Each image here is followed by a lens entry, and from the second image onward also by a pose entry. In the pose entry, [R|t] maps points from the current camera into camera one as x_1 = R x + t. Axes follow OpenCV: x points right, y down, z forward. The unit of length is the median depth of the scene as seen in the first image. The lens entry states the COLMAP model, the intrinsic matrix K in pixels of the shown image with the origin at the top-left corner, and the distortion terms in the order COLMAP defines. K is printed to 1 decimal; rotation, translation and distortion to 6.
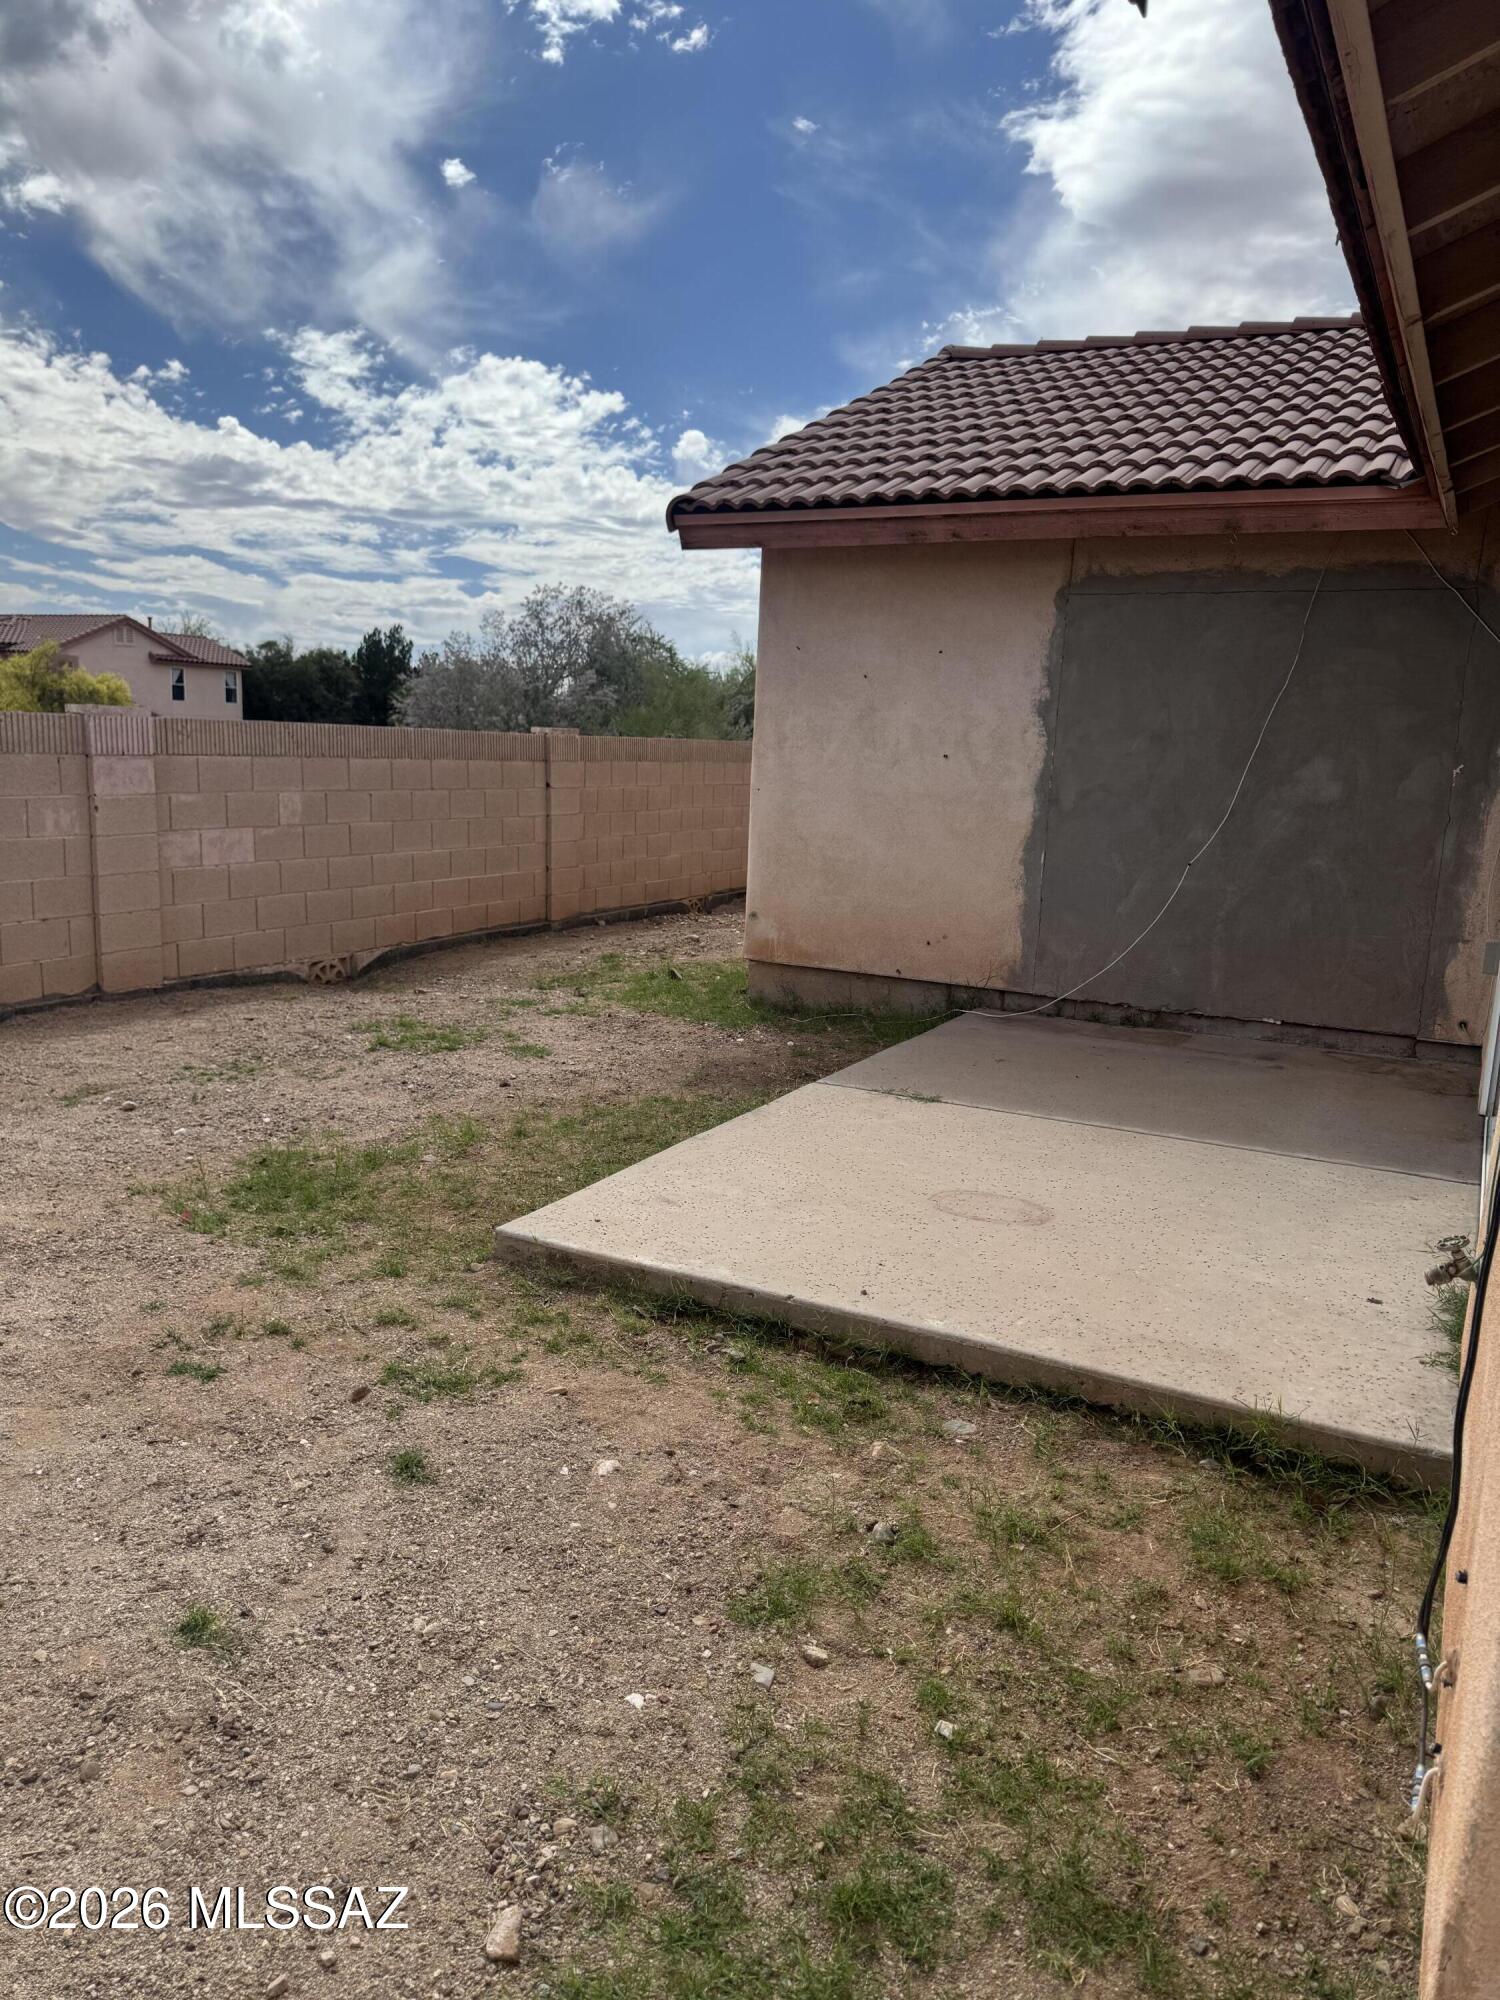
lens RADIAL K [[1410.8, 0, 752.4], [0, 1410.8, 1029.4], [0, 0, 1]] dist [0.191278, -0.414723]
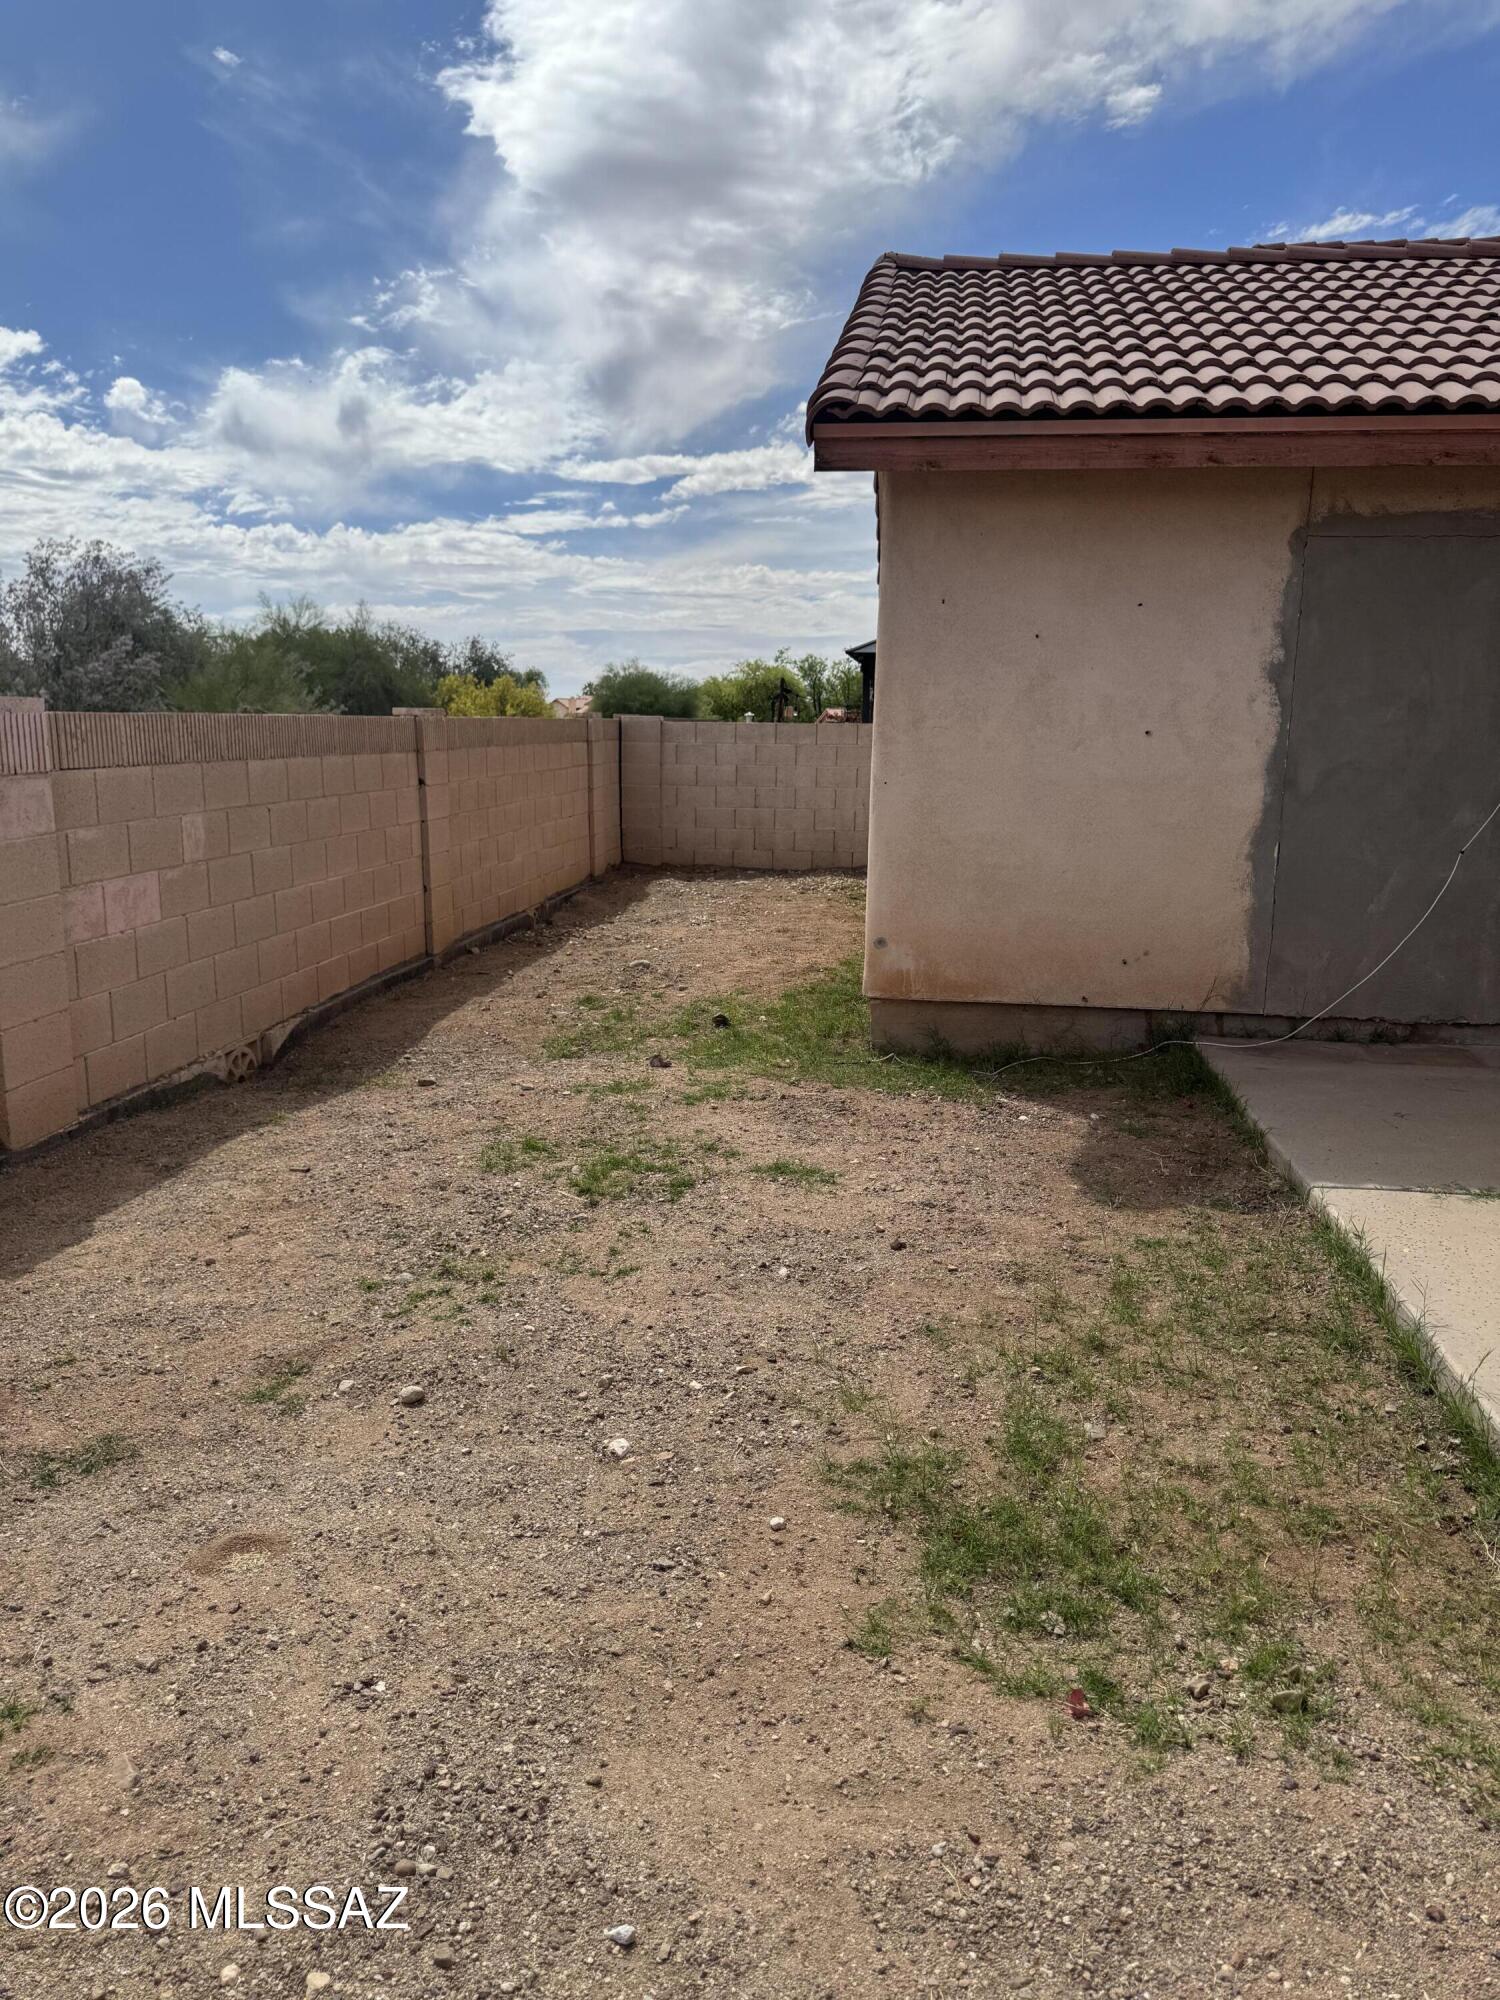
lens RADIAL K [[1411.2, 0, 750.0], [0, 1411.2, 1000.0], [0, 0, 1]] dist [0.100715, -0.148955]
pose [[0.937461, -0.092629, 0.335541, -0.321195], [0.091419, 0.995623, 0.019436, -0.068051], [-0.335872, 0.012455, 0.941825, 0.277668]]
